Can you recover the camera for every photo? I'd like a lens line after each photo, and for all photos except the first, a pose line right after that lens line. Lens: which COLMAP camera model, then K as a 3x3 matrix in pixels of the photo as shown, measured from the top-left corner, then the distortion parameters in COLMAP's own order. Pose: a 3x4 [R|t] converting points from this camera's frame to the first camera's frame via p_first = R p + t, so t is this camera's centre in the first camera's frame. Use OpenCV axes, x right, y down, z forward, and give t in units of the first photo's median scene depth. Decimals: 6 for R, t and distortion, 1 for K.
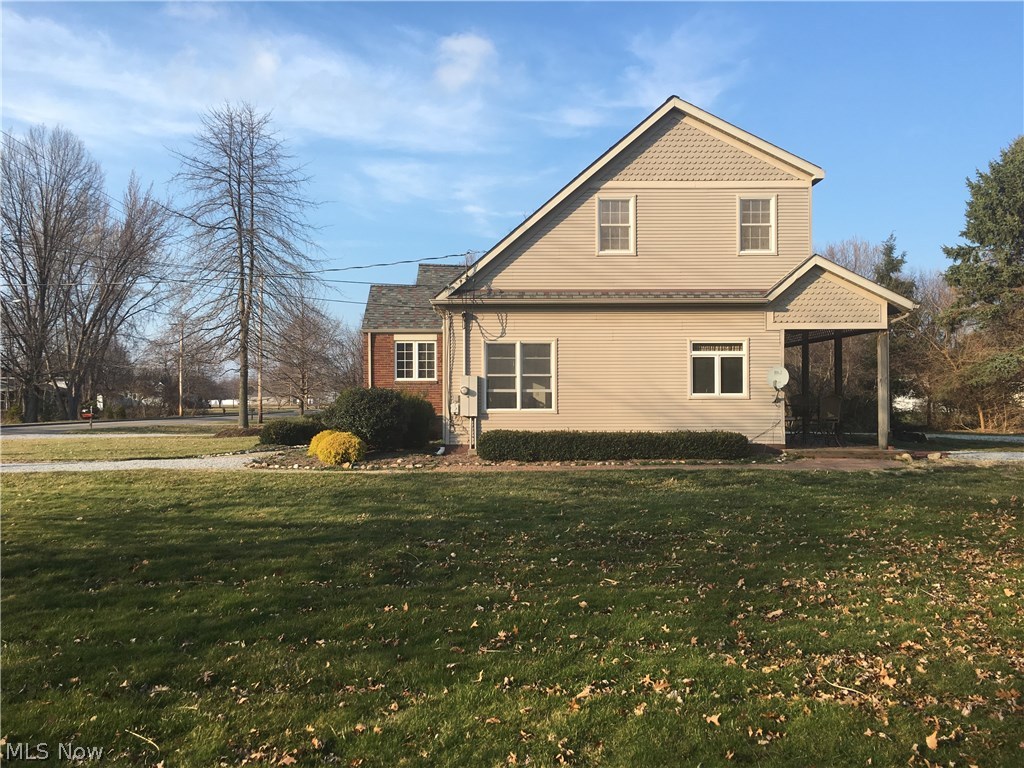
lens RADIAL K [[876.5, 0, 512.0], [0, 876.5, 384.0], [0, 0, 1]] dist [0.052266, -0.008723]
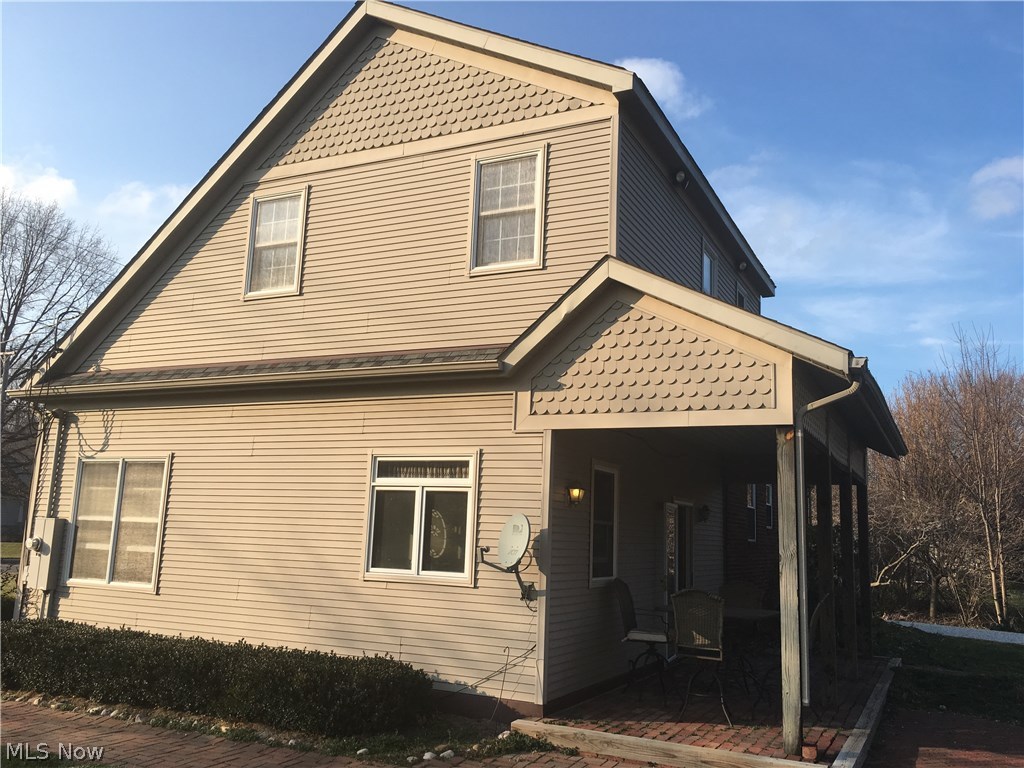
lens RADIAL K [[900.5, 0, 512.0], [0, 900.5, 384.0], [0, 0, 1]] dist [0.048139, -0.001490]
pose [[0.884941, -0.041408, -0.463858, 0.501948], [-0.034503, 0.987472, -0.153975, -0.014594], [0.464423, 0.152263, 0.872426, 0.595287]]
